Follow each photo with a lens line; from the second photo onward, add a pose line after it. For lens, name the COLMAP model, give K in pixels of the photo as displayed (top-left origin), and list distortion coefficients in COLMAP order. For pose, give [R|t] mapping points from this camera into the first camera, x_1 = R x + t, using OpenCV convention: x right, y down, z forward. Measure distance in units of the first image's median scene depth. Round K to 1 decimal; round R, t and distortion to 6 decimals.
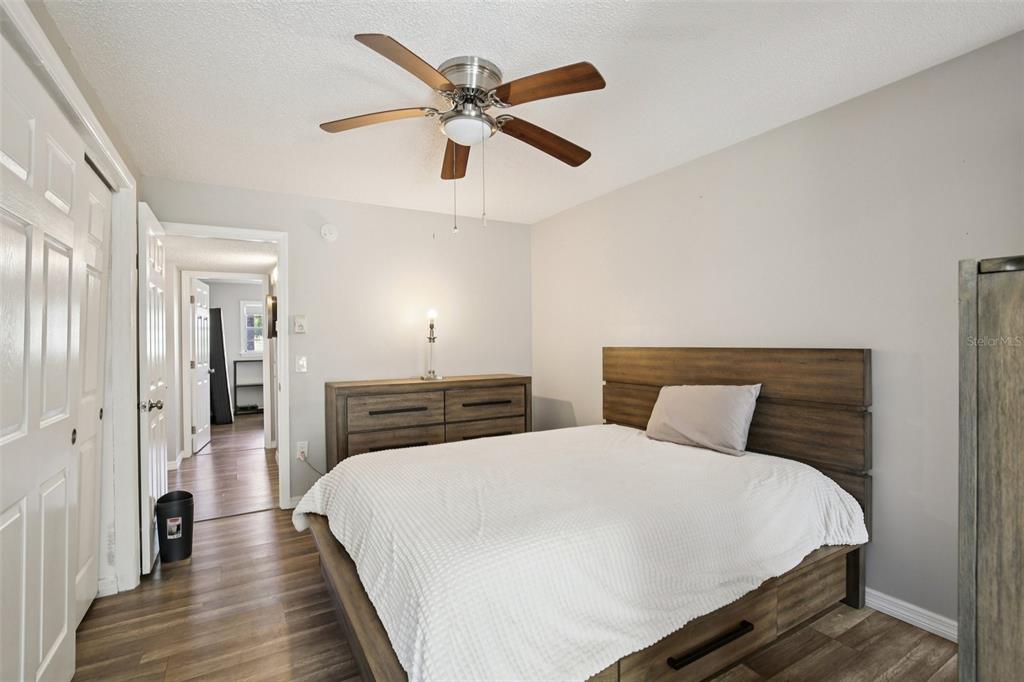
lens RADIAL K [[476.4, 0, 519.6], [0, 476.4, 338.0], [0, 0, 1]] dist [-0.027503, 0.001006]
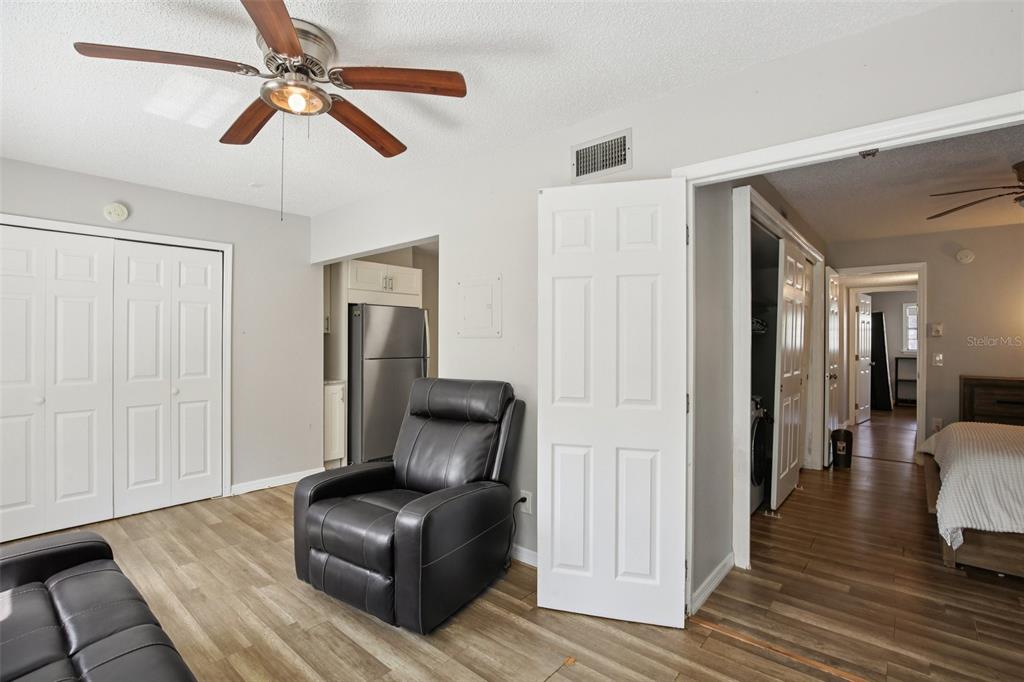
lens RADIAL K [[476.4, 0, 511.7], [0, 476.4, 338.8], [0, 0, 1]] dist [-0.027503, 0.001006]
pose [[0.316829, 0.011752, -0.948410, 0.382326], [-0.003385, 0.999931, 0.011259, -0.013035], [0.948477, -0.000357, 0.316847, -0.523231]]
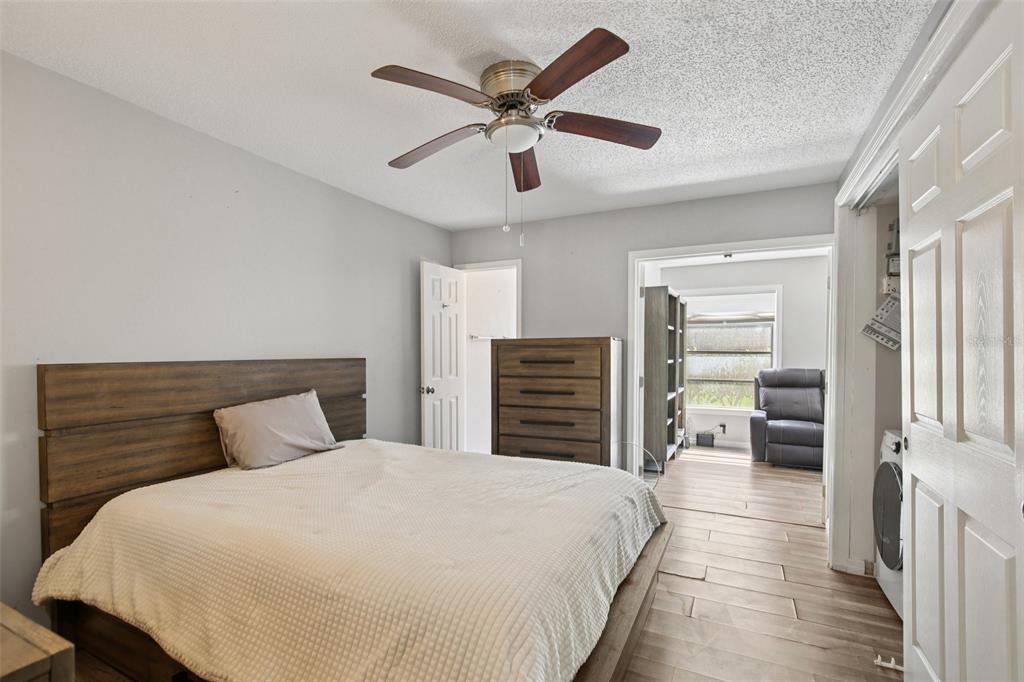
lens RADIAL K [[476.4, 0, 512.0], [0, 476.4, 348.9], [0, 0, 1]] dist [-0.027503, 0.001006]
pose [[-0.548184, 0.007130, 0.836328, -0.760692], [-0.004305, 0.999926, -0.011346, 0.007675], [-0.836347, -0.009820, -0.548113, 1.237271]]
